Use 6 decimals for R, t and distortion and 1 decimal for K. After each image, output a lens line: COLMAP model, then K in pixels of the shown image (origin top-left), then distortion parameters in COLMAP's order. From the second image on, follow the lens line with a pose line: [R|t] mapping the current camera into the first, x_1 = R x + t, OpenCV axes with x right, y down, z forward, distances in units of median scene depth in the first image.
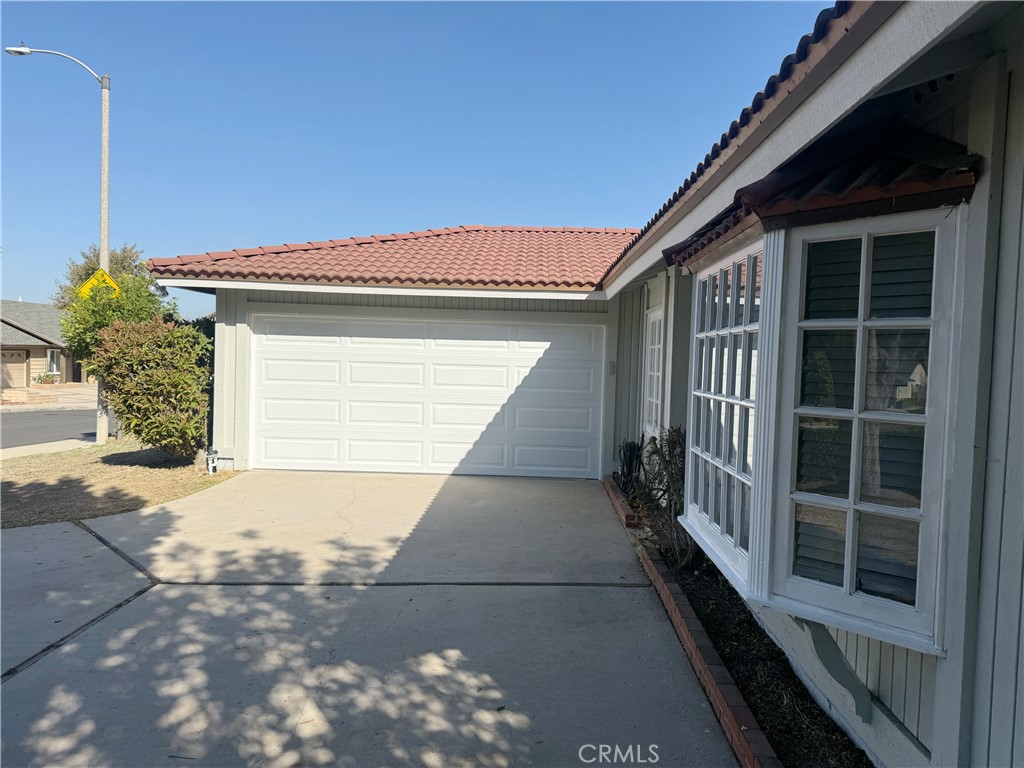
lens RADIAL K [[714.1, 0, 511.7], [0, 714.1, 386.7], [0, 0, 1]] dist [0.019715, -0.037298]
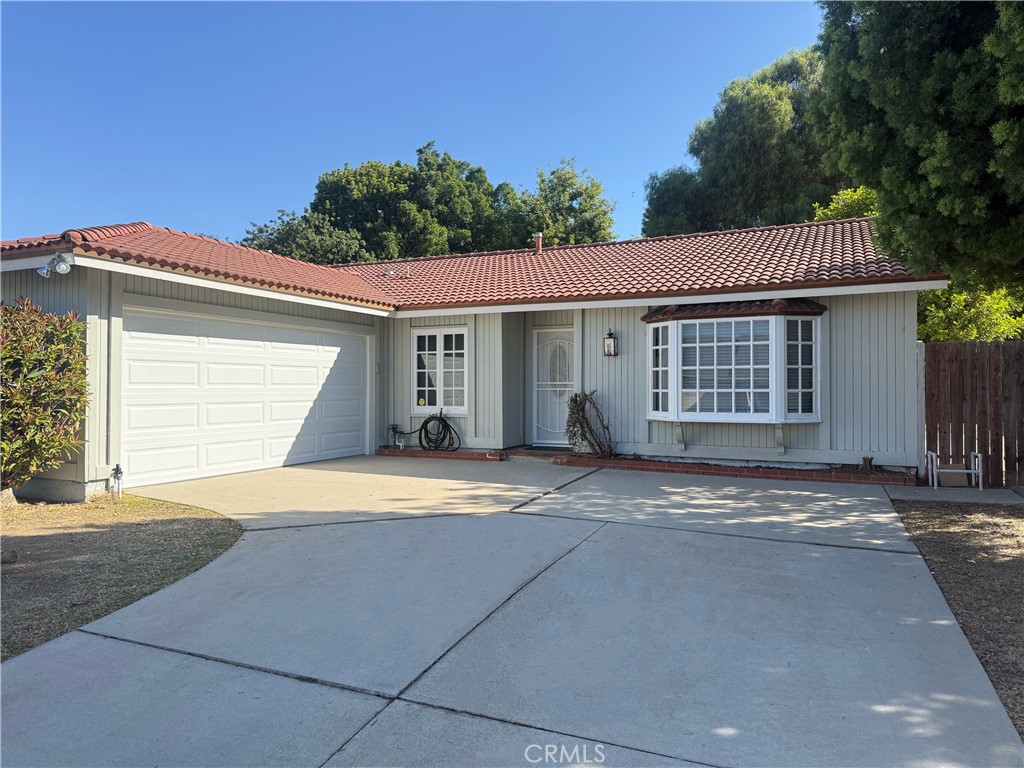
lens RADIAL K [[714.1, 0, 509.7], [0, 714.1, 382.2], [0, 0, 1]] dist [0.019715, -0.037298]
pose [[0.388496, -0.021323, 0.921204, -0.970363], [0.050782, 0.998708, 0.001701, 0.010170], [-0.920050, 0.046120, 0.389077, 0.251252]]
